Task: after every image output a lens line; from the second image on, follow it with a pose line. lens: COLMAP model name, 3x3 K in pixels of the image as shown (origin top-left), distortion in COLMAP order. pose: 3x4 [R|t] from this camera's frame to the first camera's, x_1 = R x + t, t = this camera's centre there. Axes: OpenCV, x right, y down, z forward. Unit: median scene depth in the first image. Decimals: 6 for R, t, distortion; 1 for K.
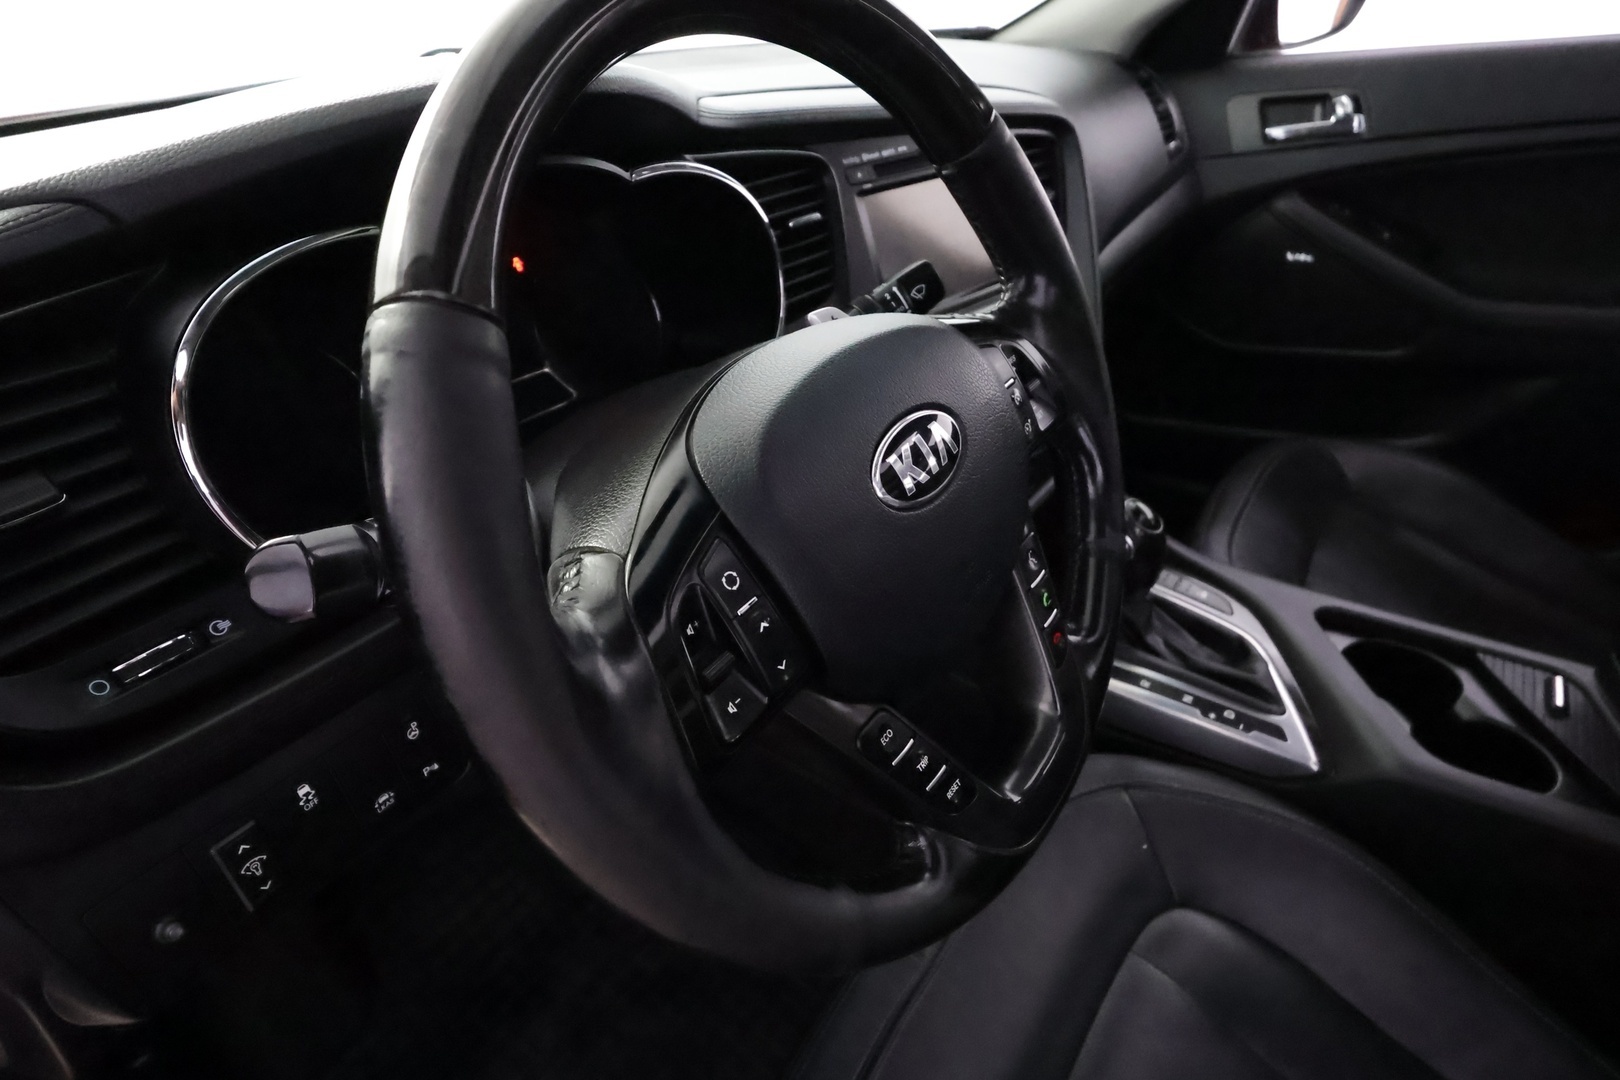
lens RADIAL K [[827.9, 0, 810.0], [0, 827.9, 540.0], [0, 0, 1]] dist [0.000115, 0.000627]
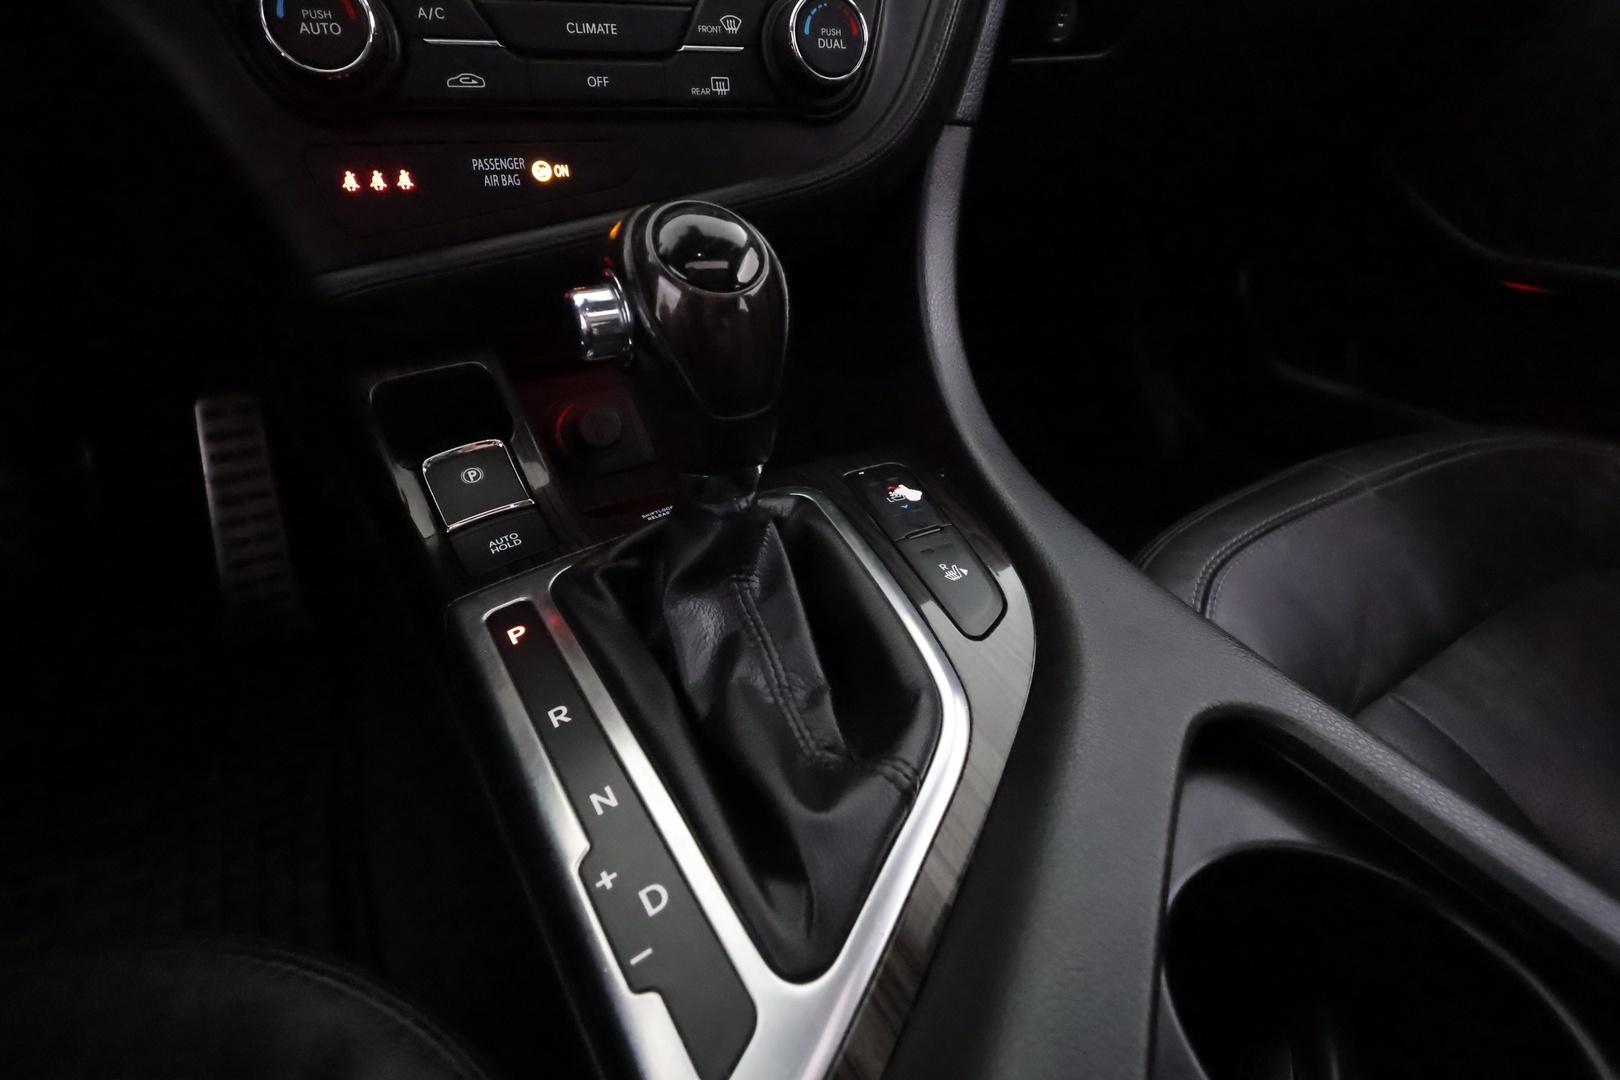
lens RADIAL K [[827.9, 0, 810.0], [0, 827.9, 540.0], [0, 0, 1]] dist [0.000115, 0.000627]
pose [[0.915972, 0.298928, -0.267652, 0.763687], [-0.288141, 0.954267, 0.079686, 0.061096], [0.279232, 0.004131, 0.960215, 0.920631]]
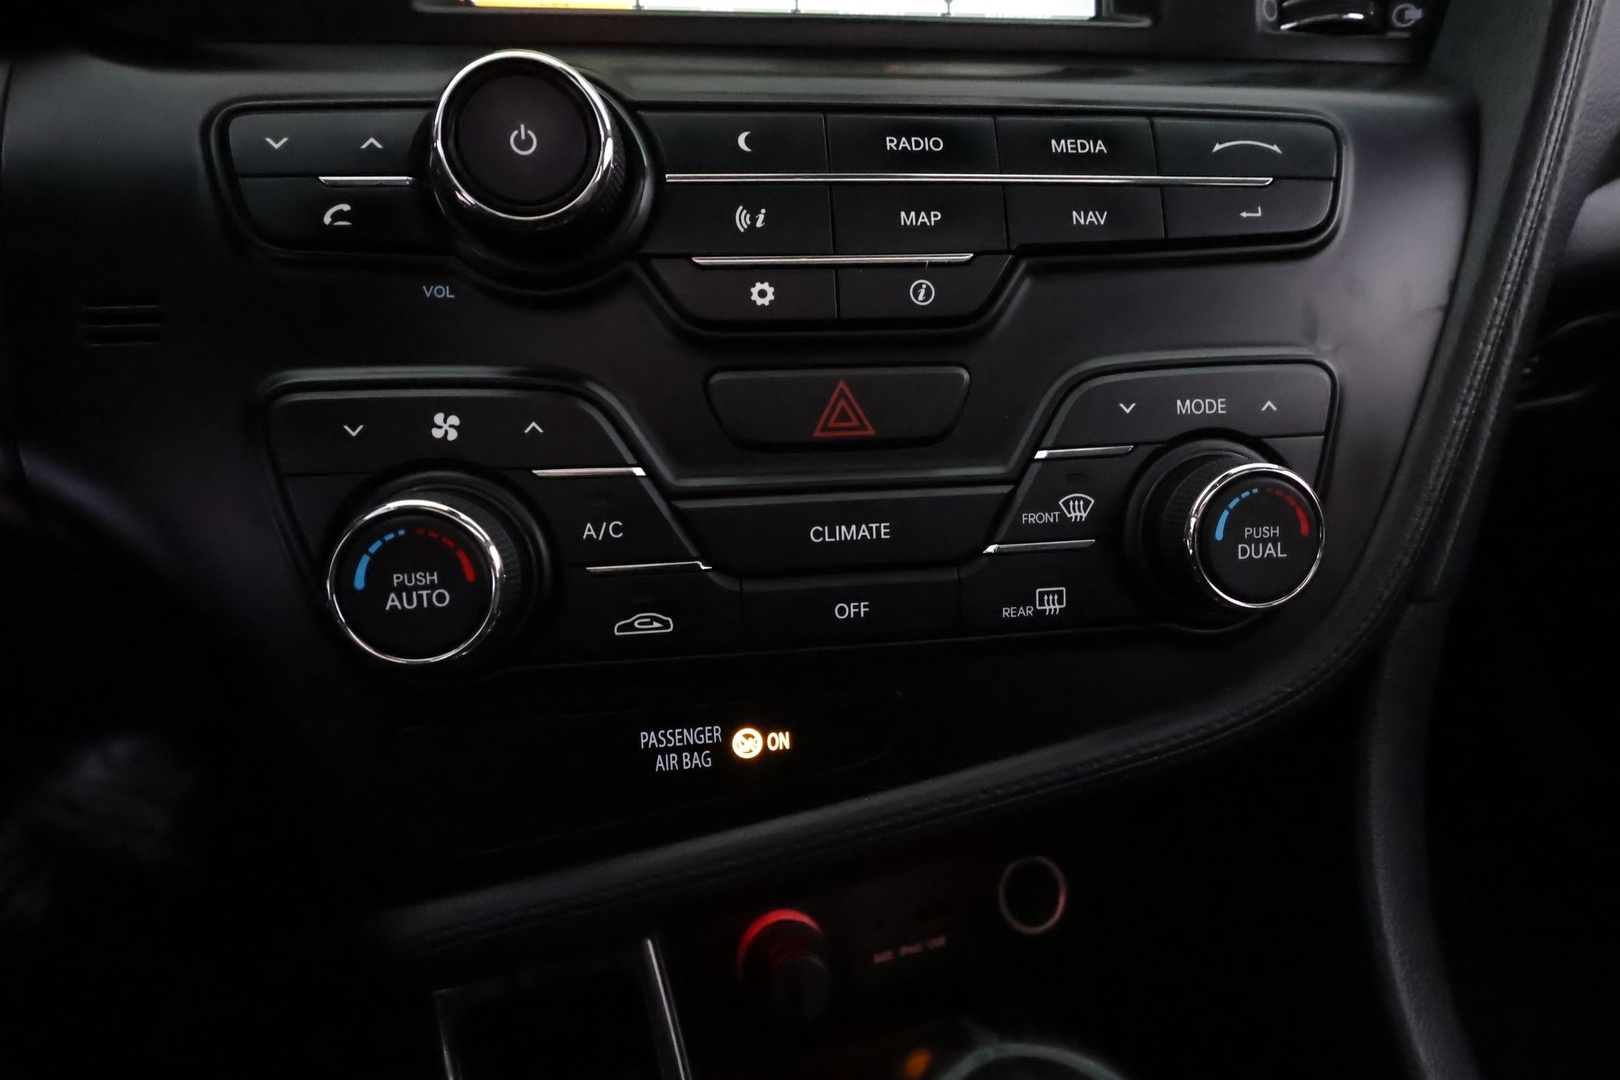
lens RADIAL K [[827.9, 0, 810.0], [0, 827.9, 540.0], [0, 0, 1]] dist [0.000115, 0.000627]
pose [[0.802769, 0.297777, -0.516614, 0.536399], [-0.354342, 0.935043, -0.011655, -0.172362], [0.479586, 0.192414, 0.856139, 1.118382]]
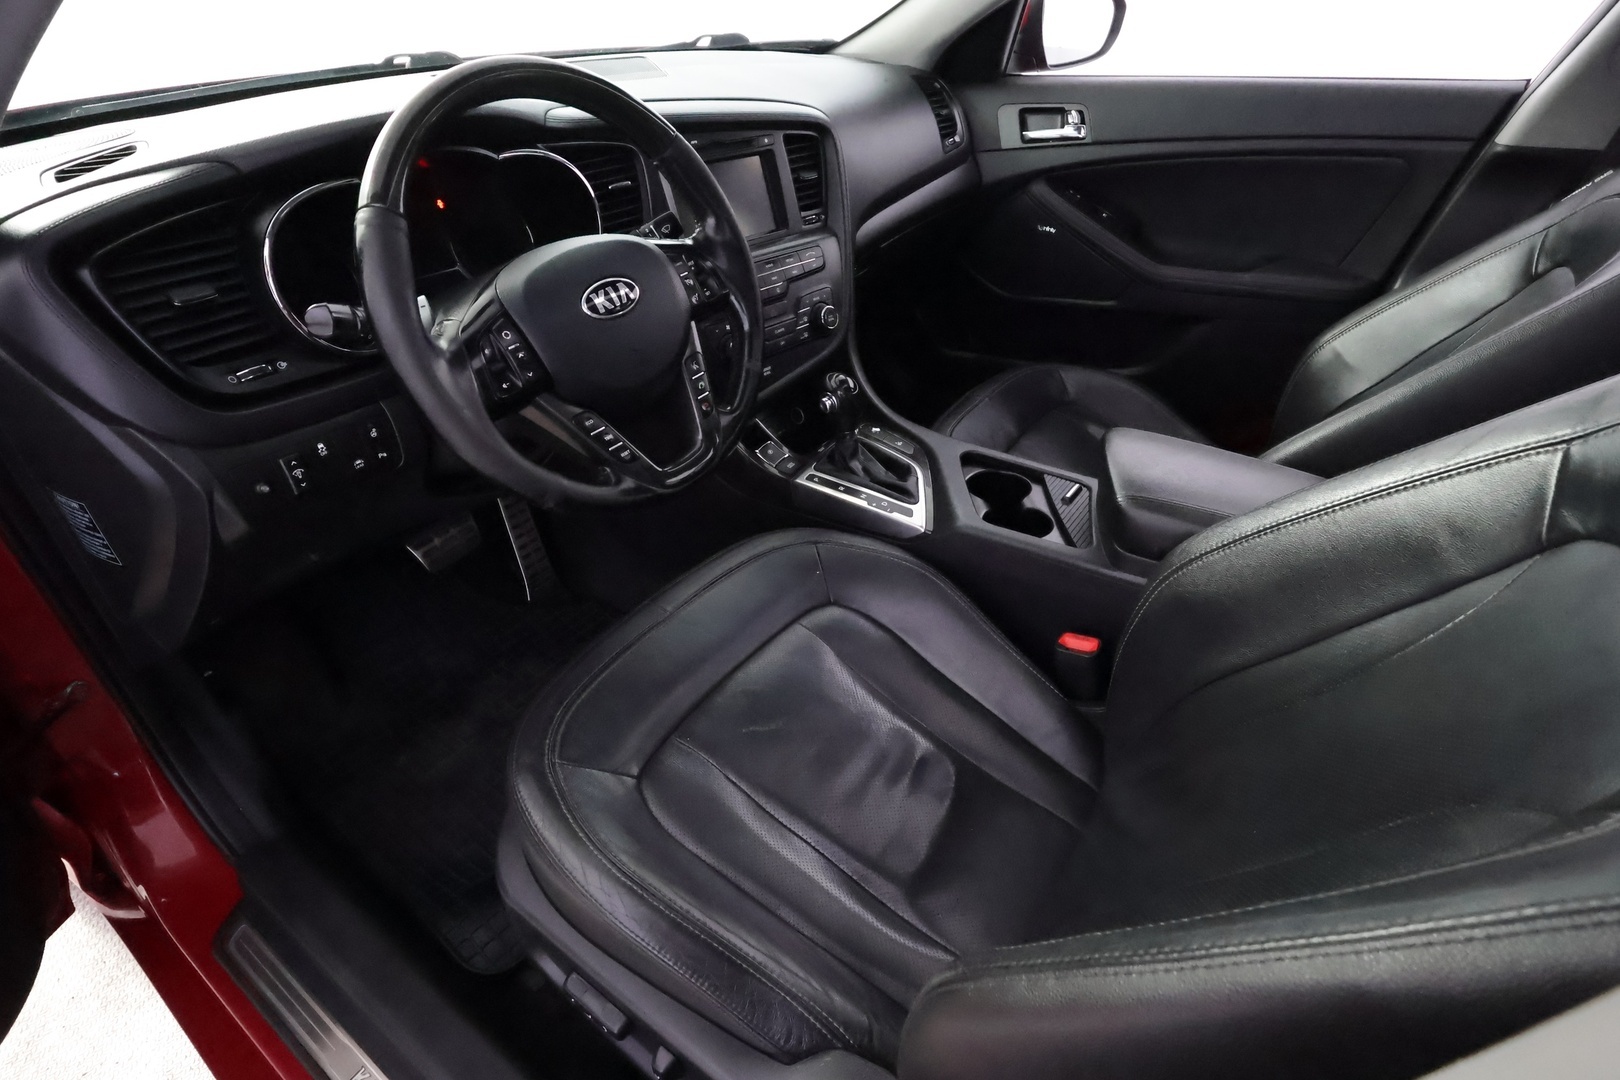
lens RADIAL K [[812.3, 0, 804.9], [0, 812.3, 533.3], [0, 0, 1]] dist [0.003074, 0.001063]
pose [[0.999098, 0.029598, 0.030439, 0.386612], [-0.030613, 0.998972, 0.033443, 0.280444], [-0.029418, -0.034344, 0.998977, -0.761046]]
